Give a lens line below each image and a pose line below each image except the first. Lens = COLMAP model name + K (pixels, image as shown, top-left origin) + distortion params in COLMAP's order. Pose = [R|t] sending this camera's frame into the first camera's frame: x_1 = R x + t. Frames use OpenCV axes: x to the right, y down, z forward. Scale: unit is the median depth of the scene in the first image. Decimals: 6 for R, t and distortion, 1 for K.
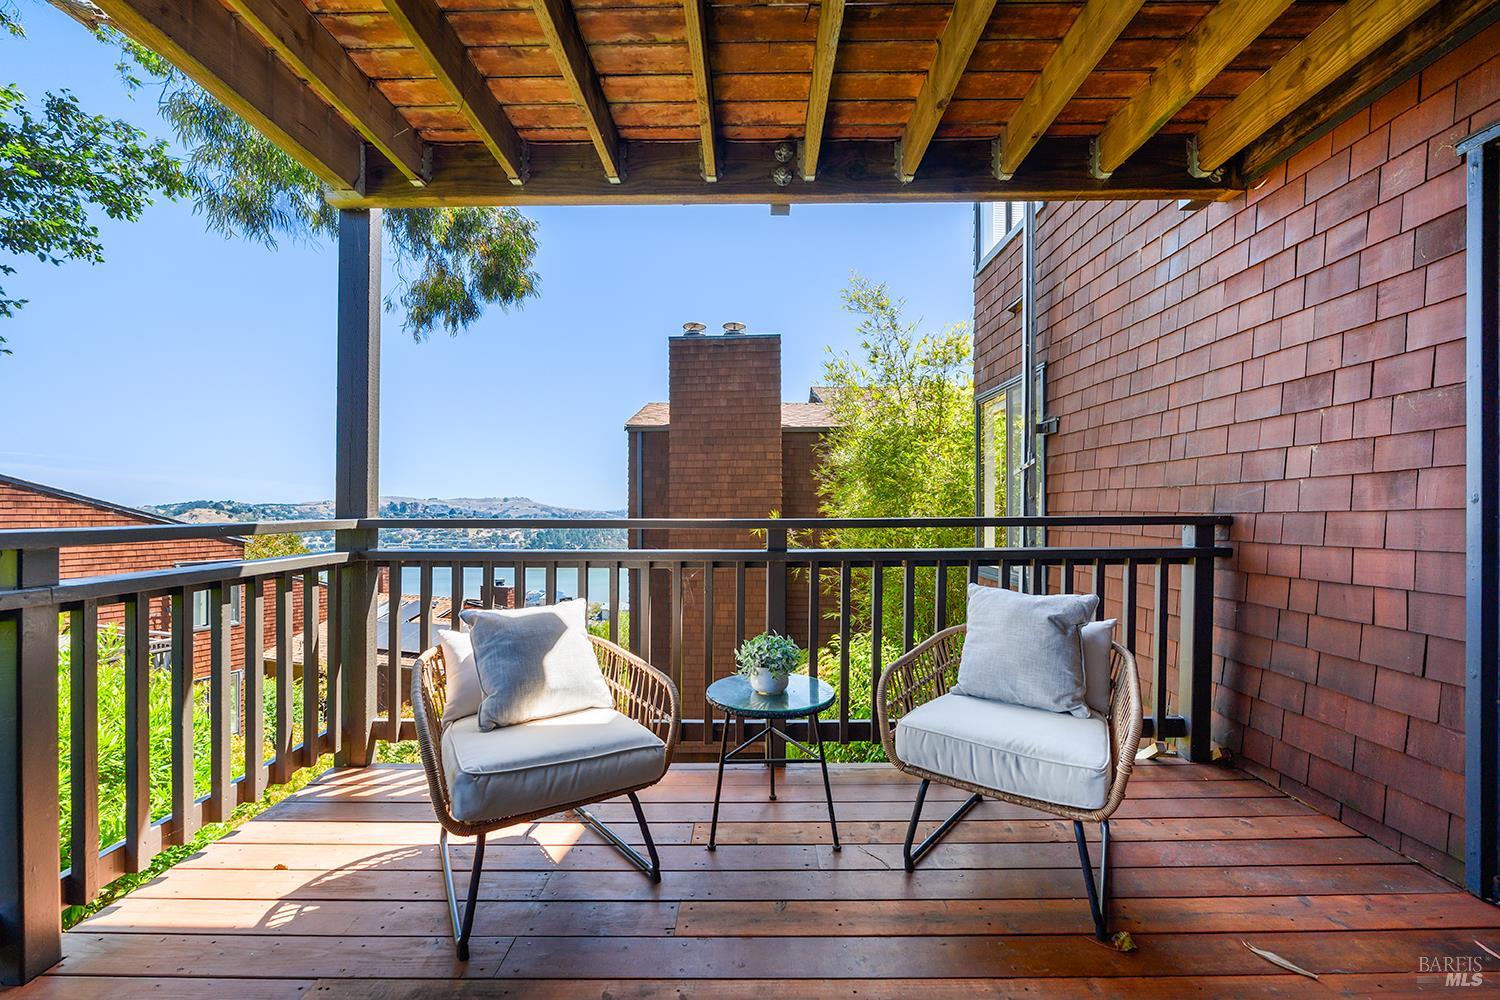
lens RADIAL K [[609.9, 0, 729.6], [0, 609.9, 510.3], [0, 0, 1]] dist [-0.006763, -0.000394]
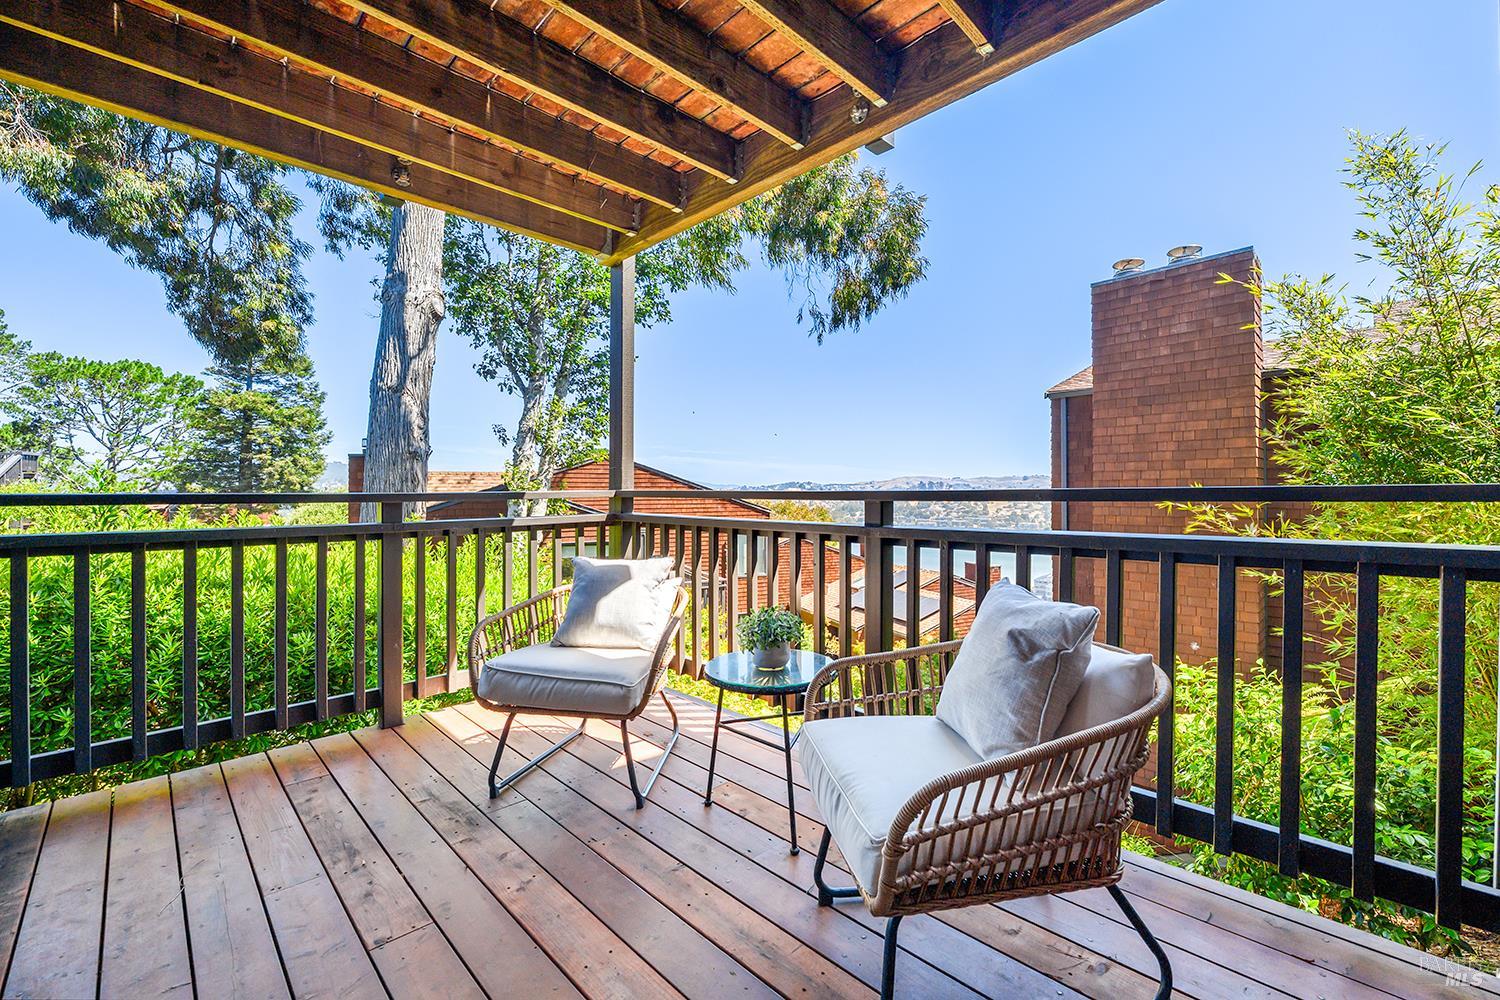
lens RADIAL K [[609.9, 0, 759.8], [0, 609.9, 486.8], [0, 0, 1]] dist [-0.006763, -0.000394]
pose [[0.726312, -0.004296, -0.687351, 0.151246], [0.002193, 0.999990, -0.003933, 0.003175], [0.687361, 0.001349, 0.726314, 0.060128]]
